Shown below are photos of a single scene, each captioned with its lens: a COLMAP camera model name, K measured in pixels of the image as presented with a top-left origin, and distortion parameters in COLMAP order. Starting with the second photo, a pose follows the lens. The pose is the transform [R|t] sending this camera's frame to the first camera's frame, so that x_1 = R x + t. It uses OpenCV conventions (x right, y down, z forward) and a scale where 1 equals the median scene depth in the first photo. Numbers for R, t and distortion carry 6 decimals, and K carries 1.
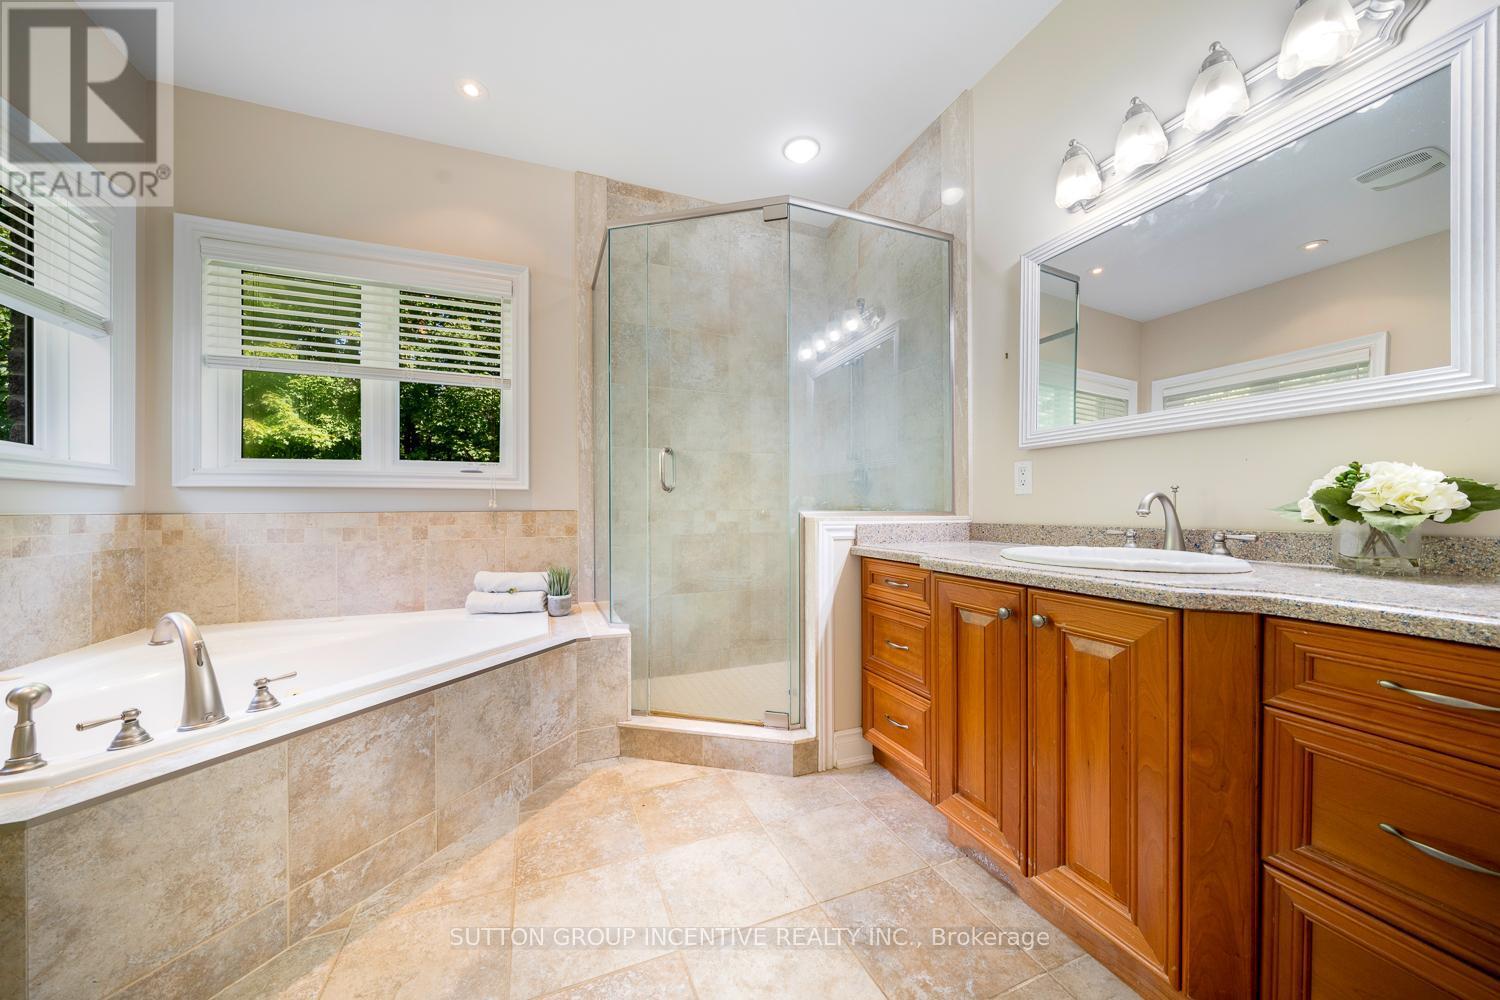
lens RADIAL K [[510.0, 0, 749.9], [0, 510.0, 507.3], [0, 0, 1]] dist [-0.006862, -0.000074]
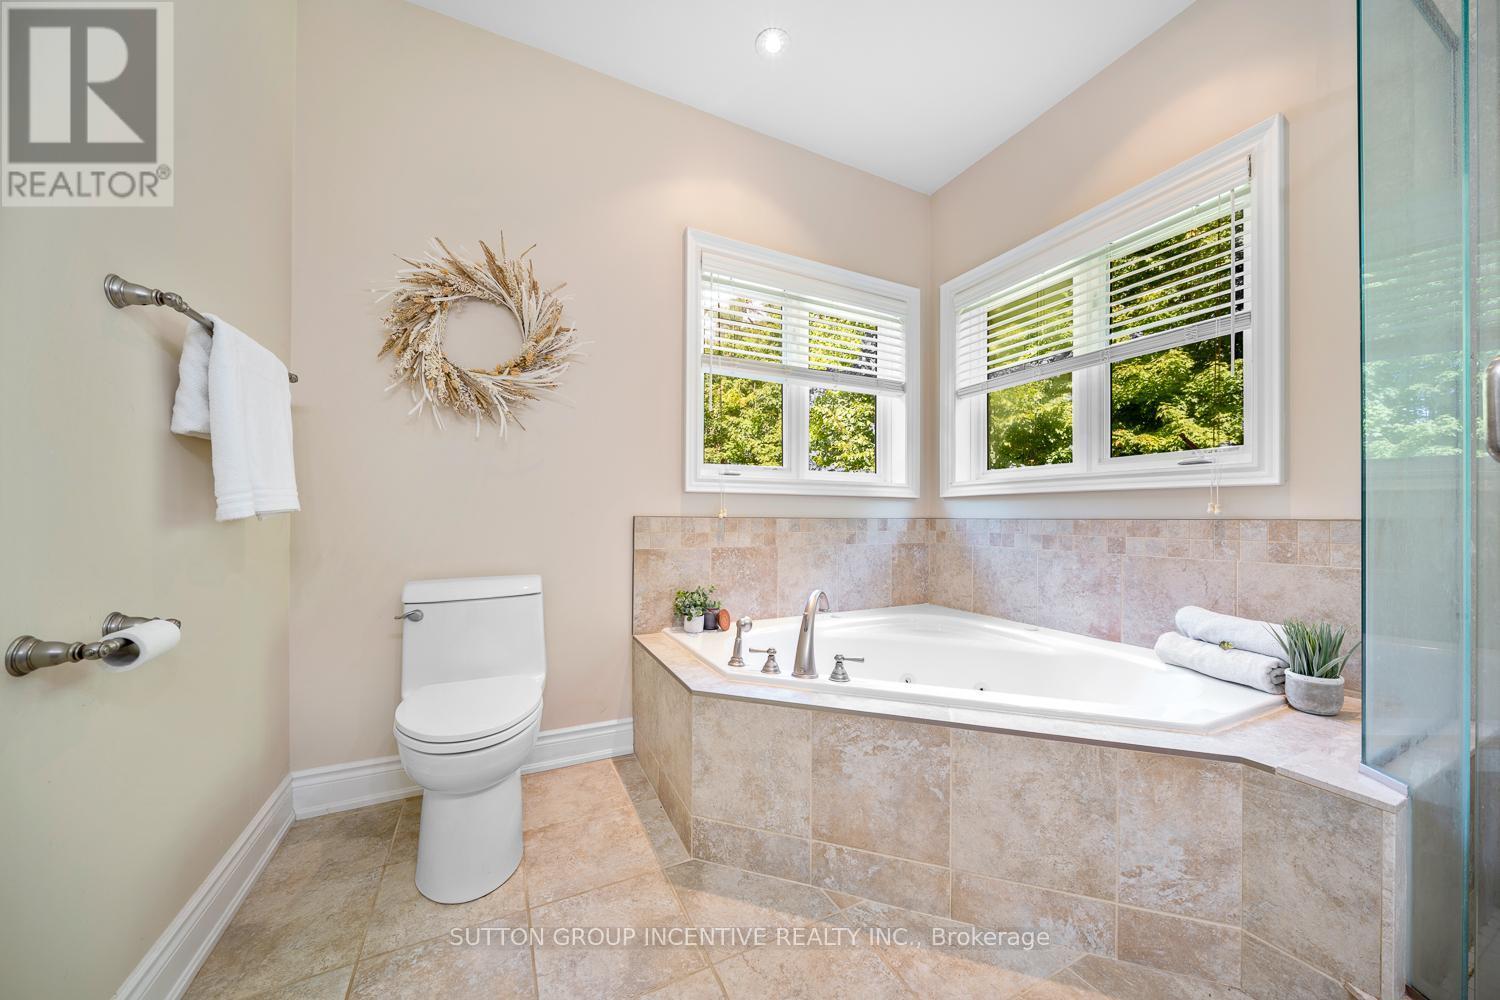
lens RADIAL K [[518.3, 0, 743.6], [0, 518.3, 513.2], [0, 0, 1]] dist [-0.012452, 0.000177]
pose [[0.071450, -0.000433, -0.997444, 0.160568], [-0.002085, 0.999998, -0.000584, 0.000977], [0.997442, 0.002121, 0.071449, 0.435650]]
